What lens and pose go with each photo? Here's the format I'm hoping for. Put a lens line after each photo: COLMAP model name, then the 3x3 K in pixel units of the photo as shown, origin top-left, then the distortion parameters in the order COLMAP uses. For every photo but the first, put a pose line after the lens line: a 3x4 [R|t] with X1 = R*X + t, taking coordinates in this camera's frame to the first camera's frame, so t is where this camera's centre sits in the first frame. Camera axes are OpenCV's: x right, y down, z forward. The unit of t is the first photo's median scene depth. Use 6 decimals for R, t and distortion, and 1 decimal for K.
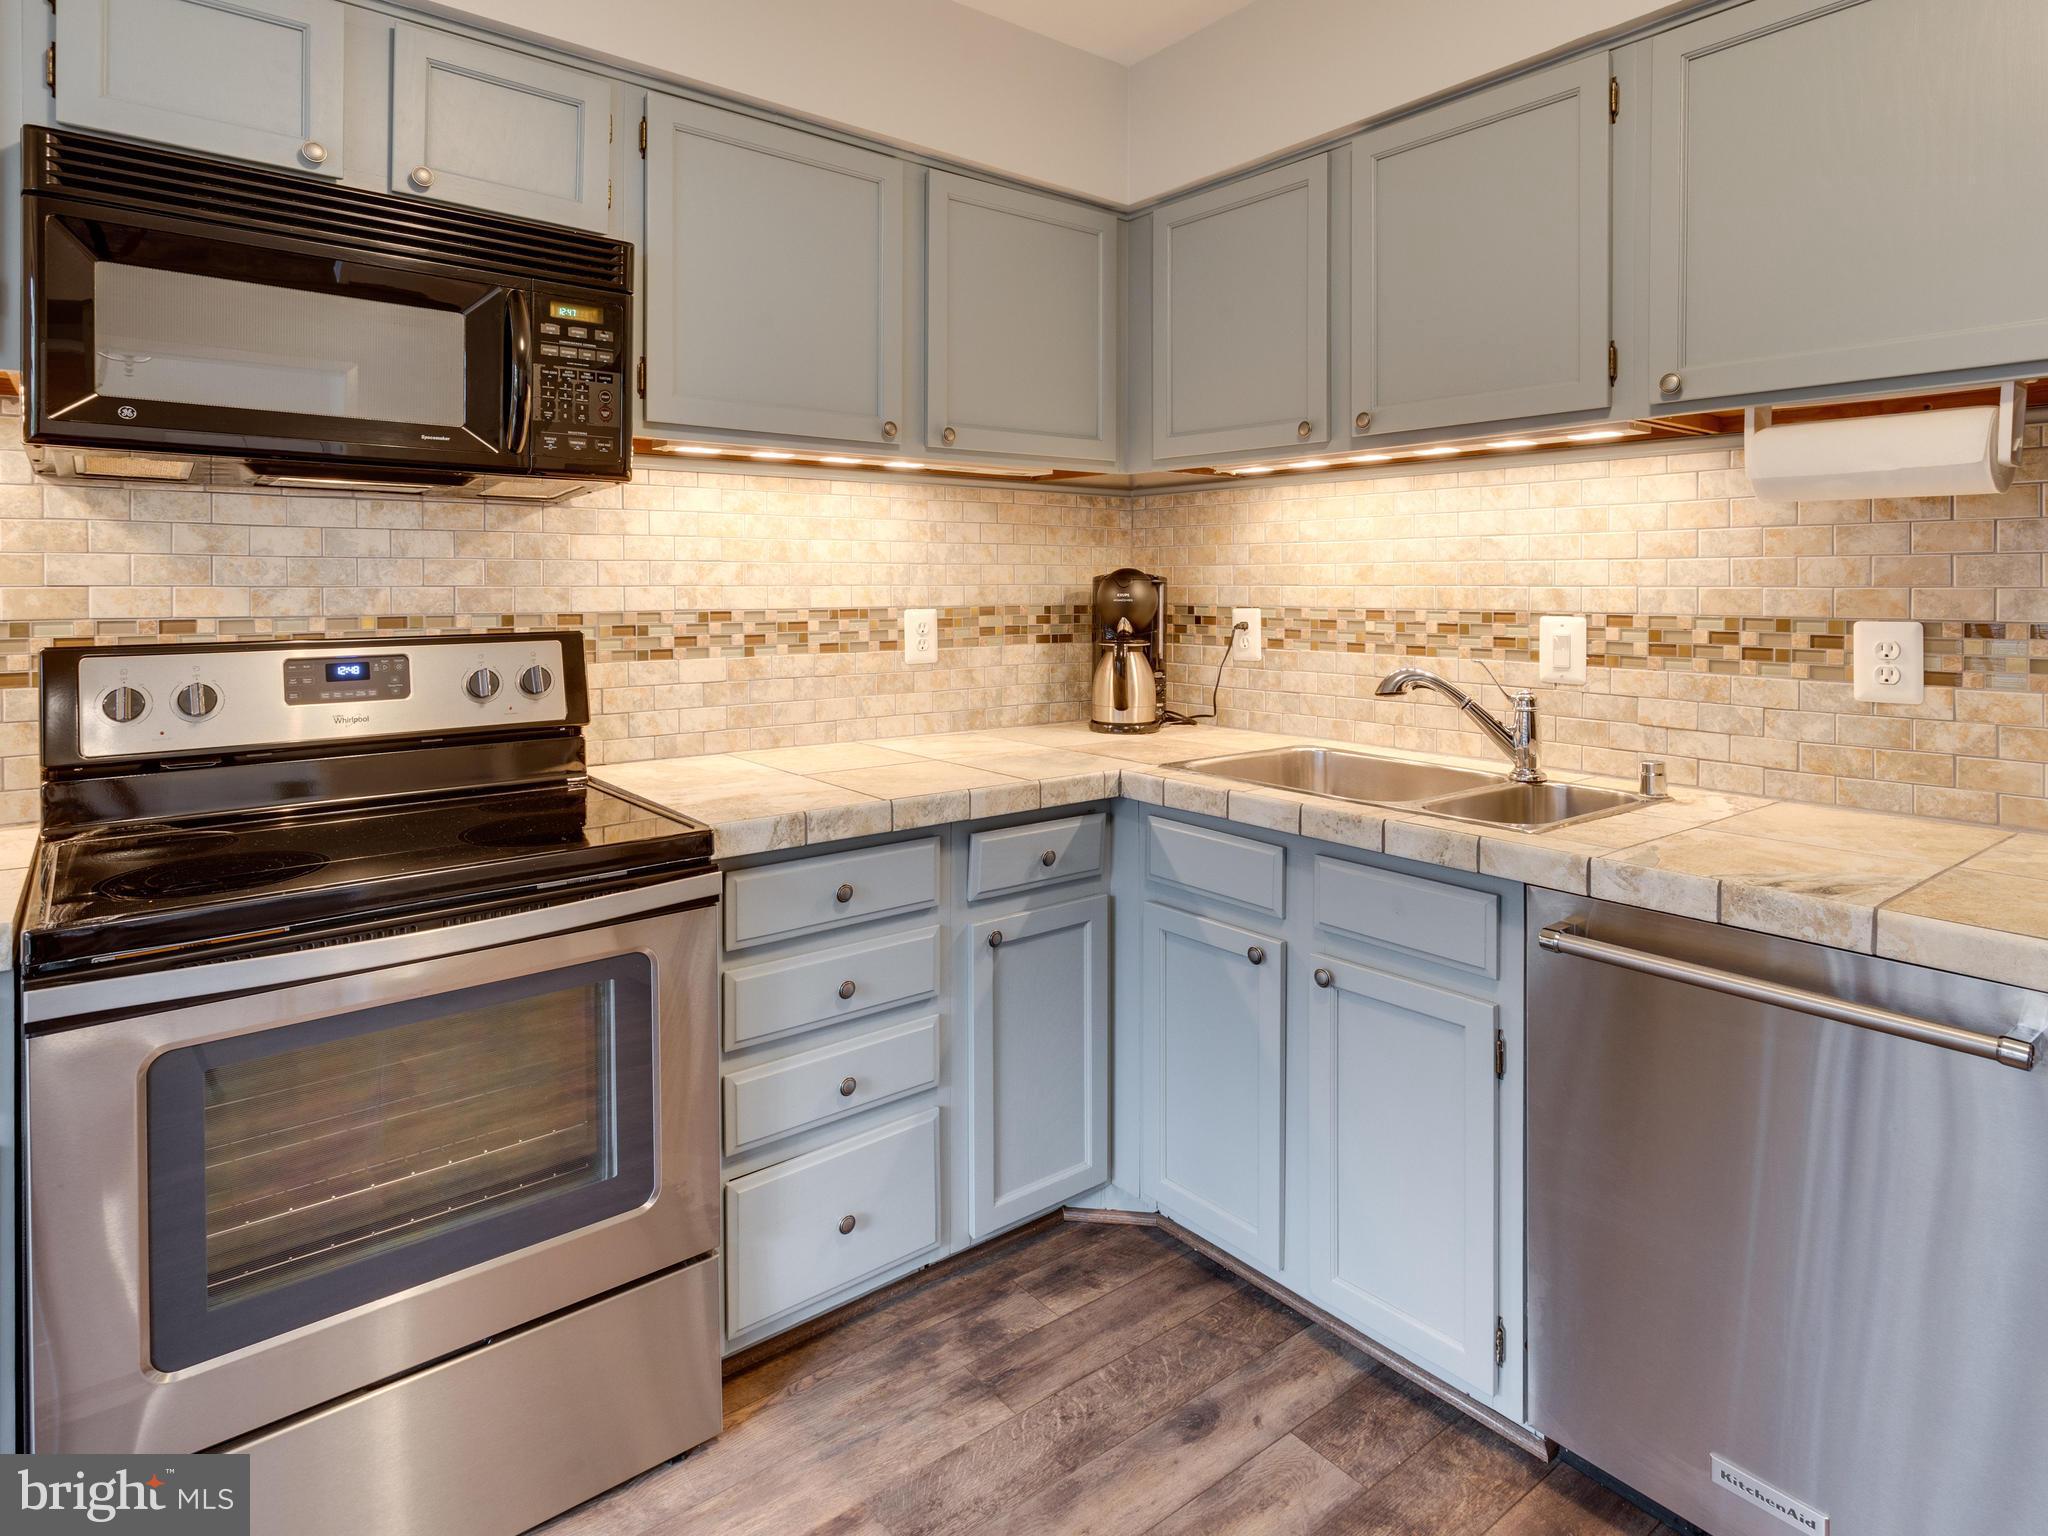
lens RADIAL K [[1128.2, 0, 1031.4], [0, 1128.2, 611.8], [0, 0, 1]] dist [0.001796, 0.001555]
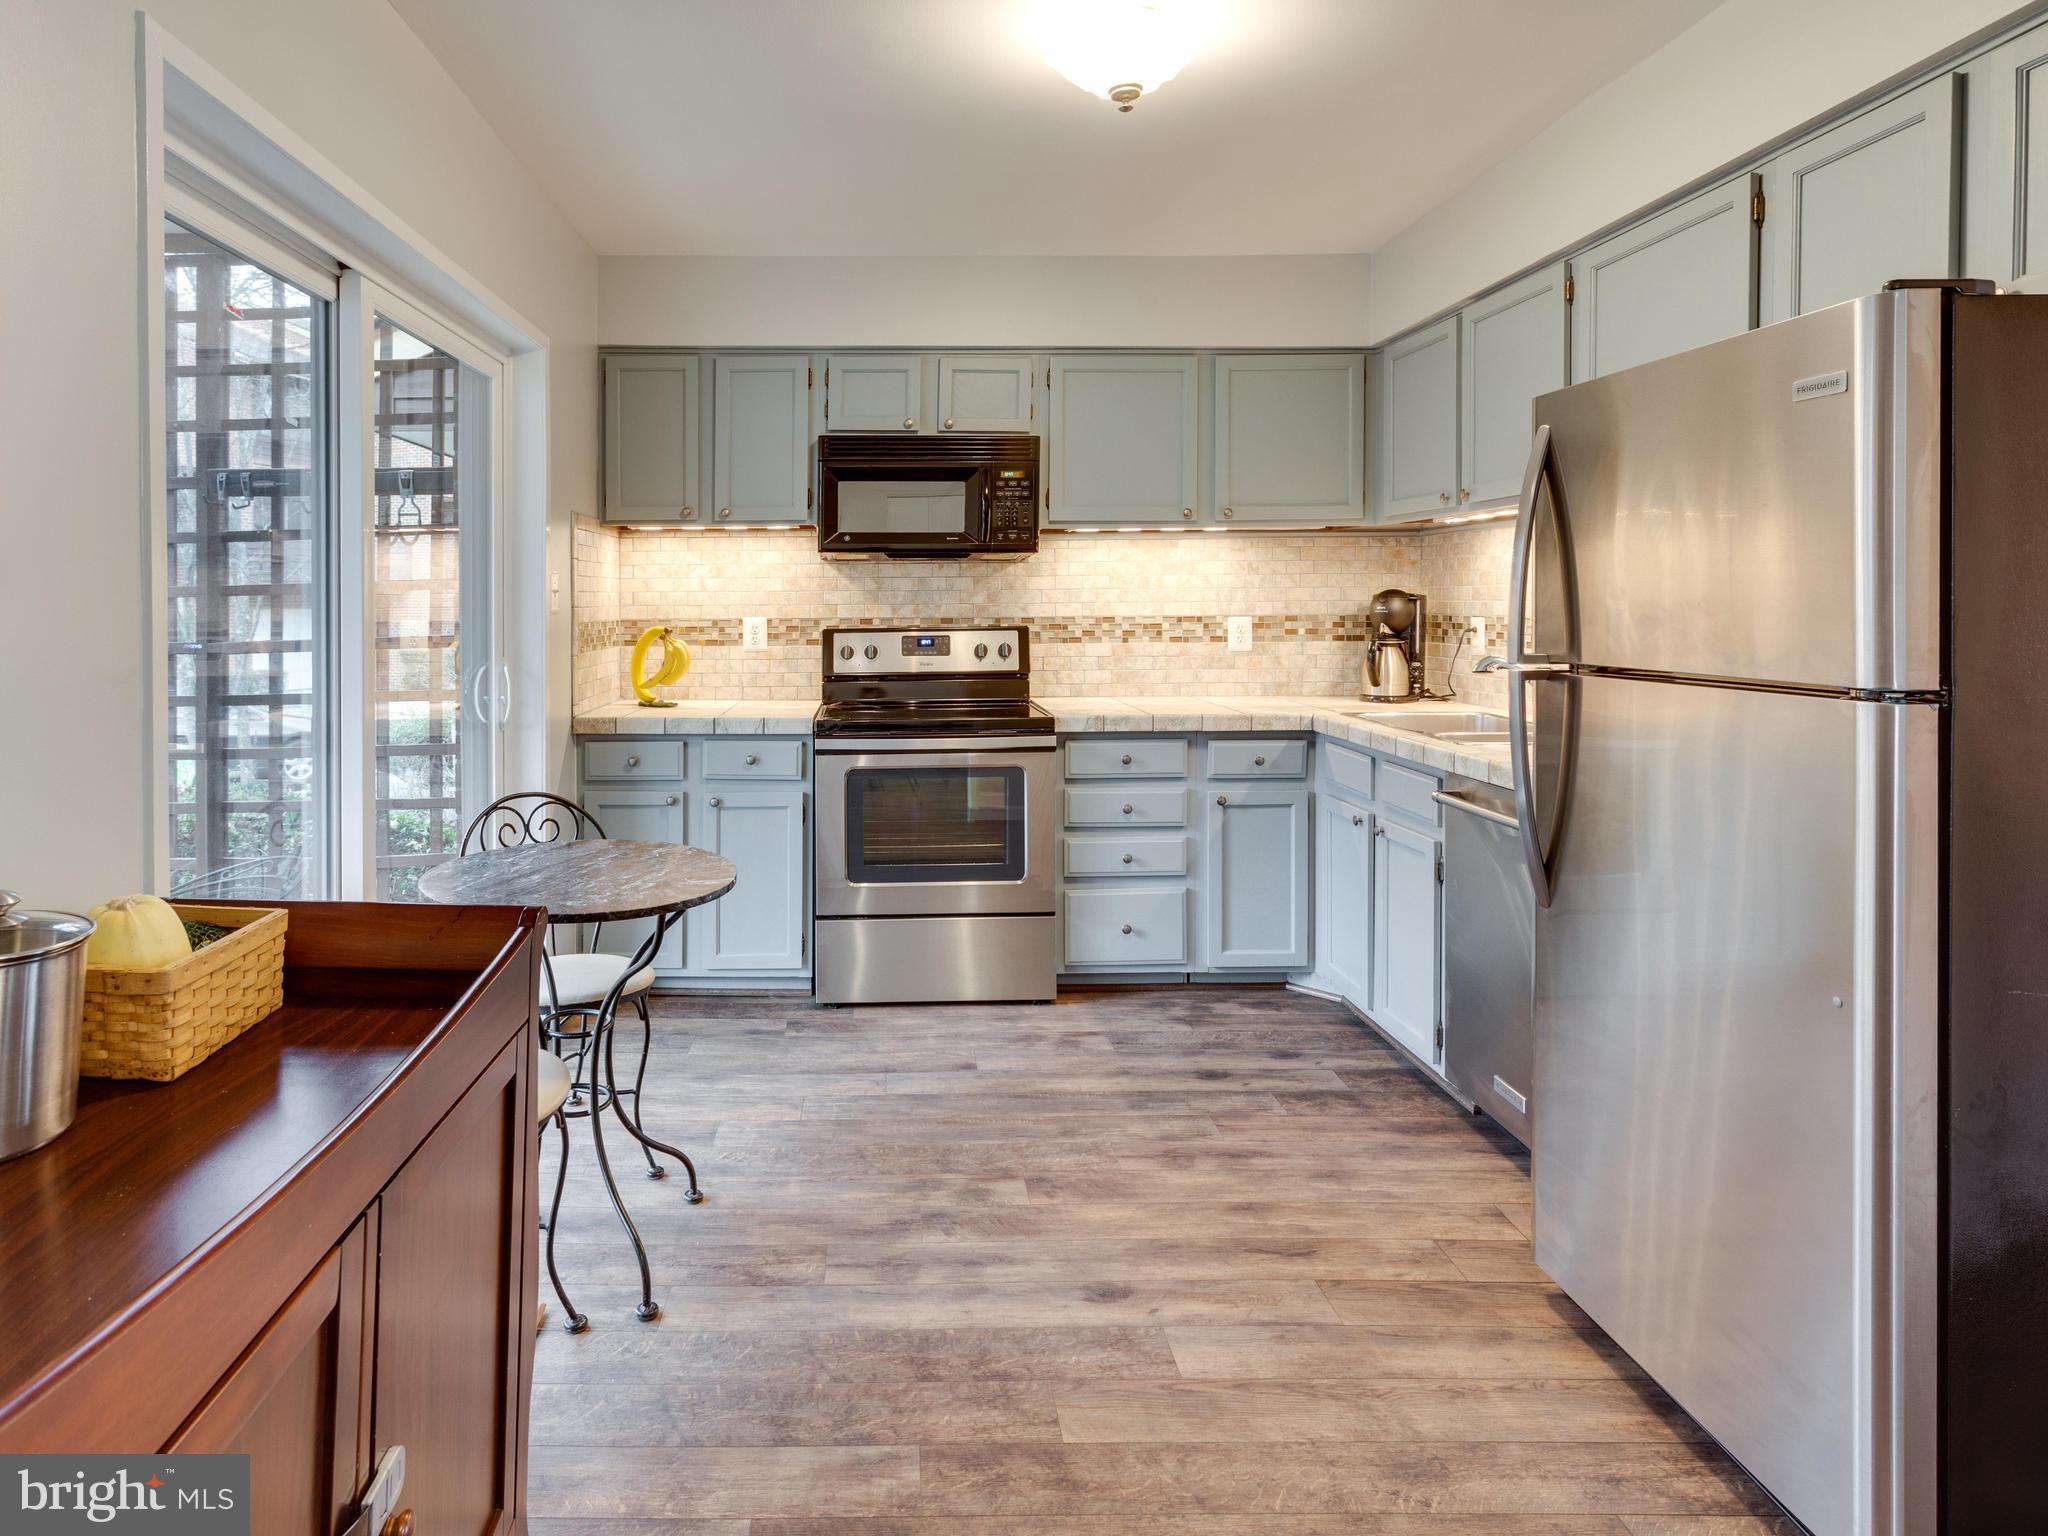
lens RADIAL K [[1154.2, 0, 891.2], [0, 1154.2, 626.8], [0, 0, 1]] dist [0.000698, 0.001188]
pose [[0.780635, 0.008464, -0.624930, 0.658420], [-0.008851, 0.999958, 0.002486, 0.014766], [0.624924, 0.003590, 0.780677, -0.705230]]
